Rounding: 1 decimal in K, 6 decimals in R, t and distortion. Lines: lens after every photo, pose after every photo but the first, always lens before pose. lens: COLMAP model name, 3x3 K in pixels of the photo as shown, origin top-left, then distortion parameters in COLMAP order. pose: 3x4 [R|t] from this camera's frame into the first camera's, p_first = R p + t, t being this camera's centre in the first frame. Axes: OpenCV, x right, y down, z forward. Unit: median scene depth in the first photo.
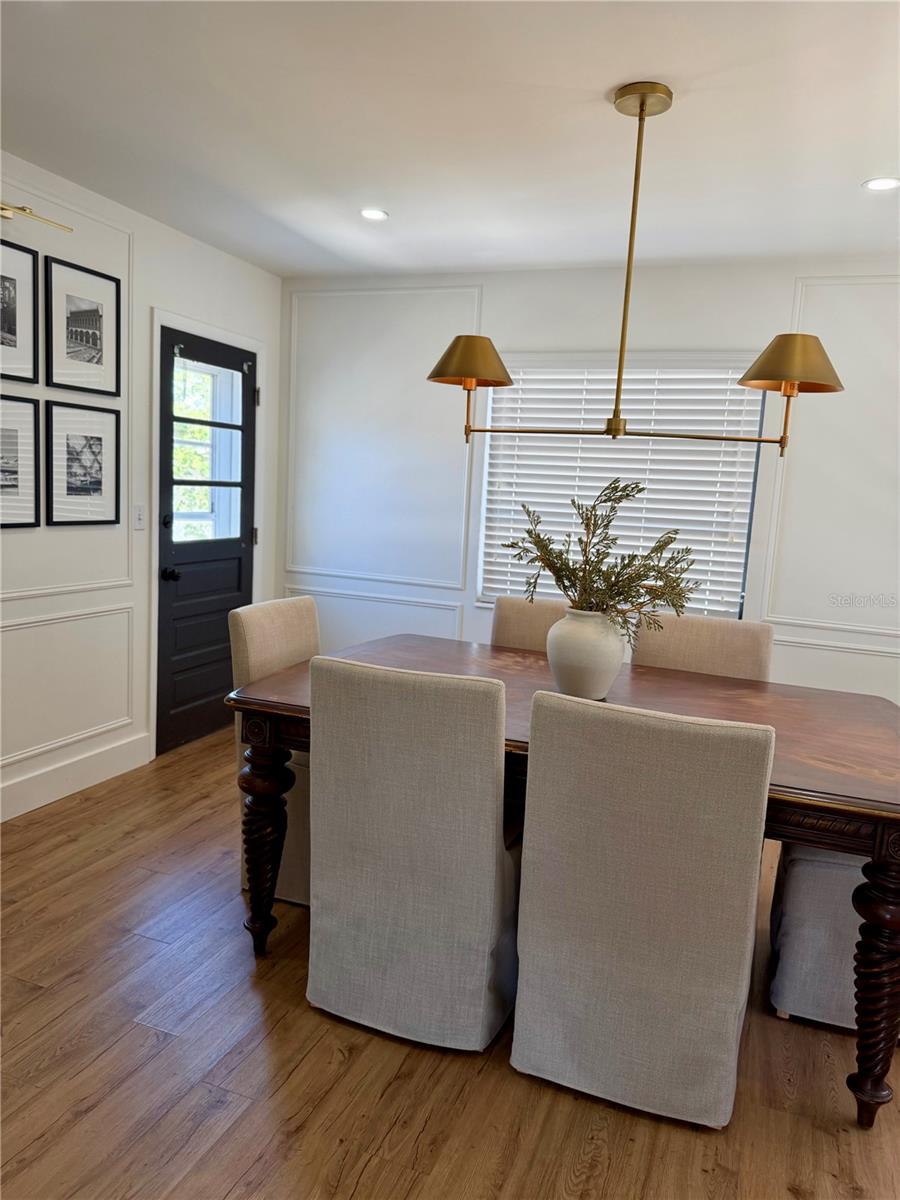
lens RADIAL K [[838.4, 0, 452.2], [0, 838.4, 598.1], [0, 0, 1]] dist [0.026827, -0.049635]
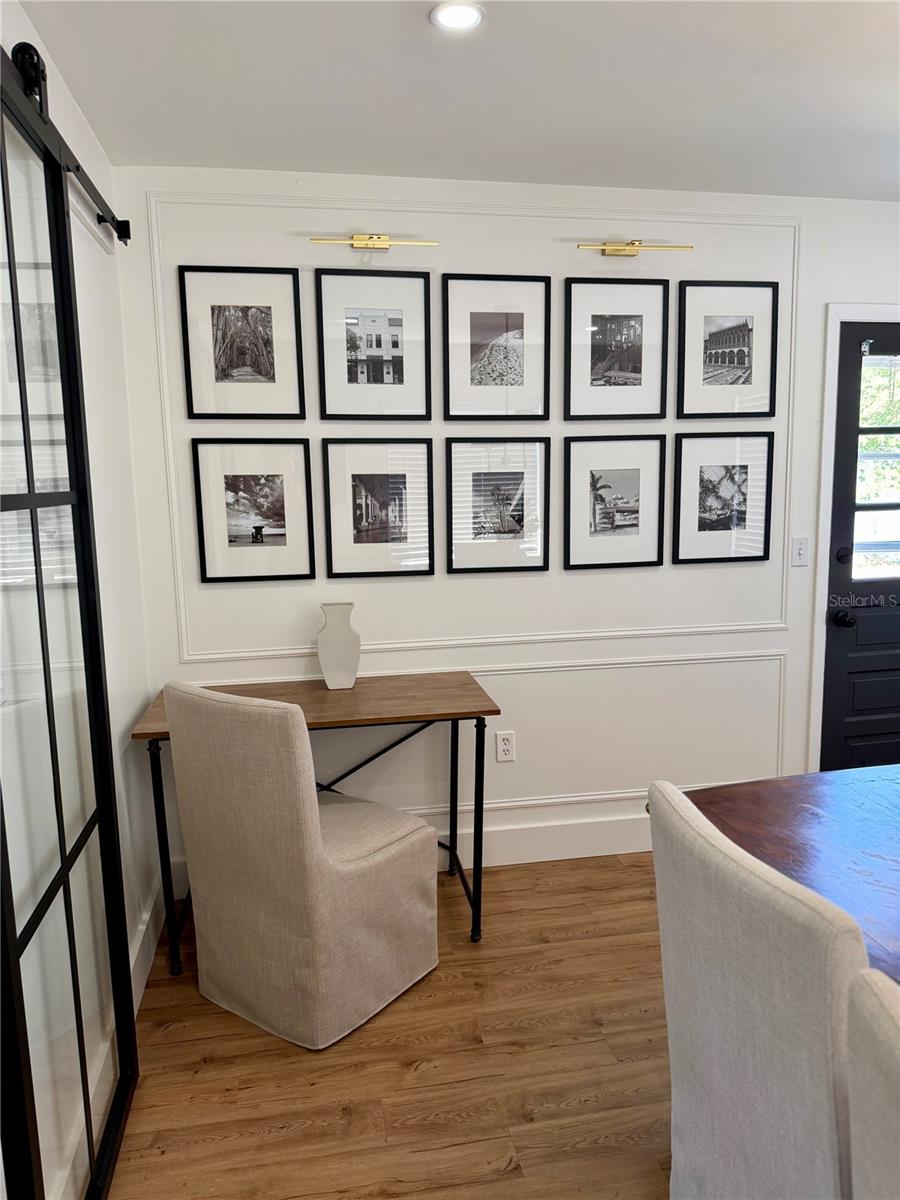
lens RADIAL K [[838.4, 0, 450.3], [0, 838.4, 609.0], [0, 0, 1]] dist [0.026827, -0.049635]
pose [[0.530846, 0.055866, -0.845625, 0.190780], [-0.059238, 0.997830, 0.028735, -0.045591], [0.845395, 0.034839, 0.533004, 0.265519]]
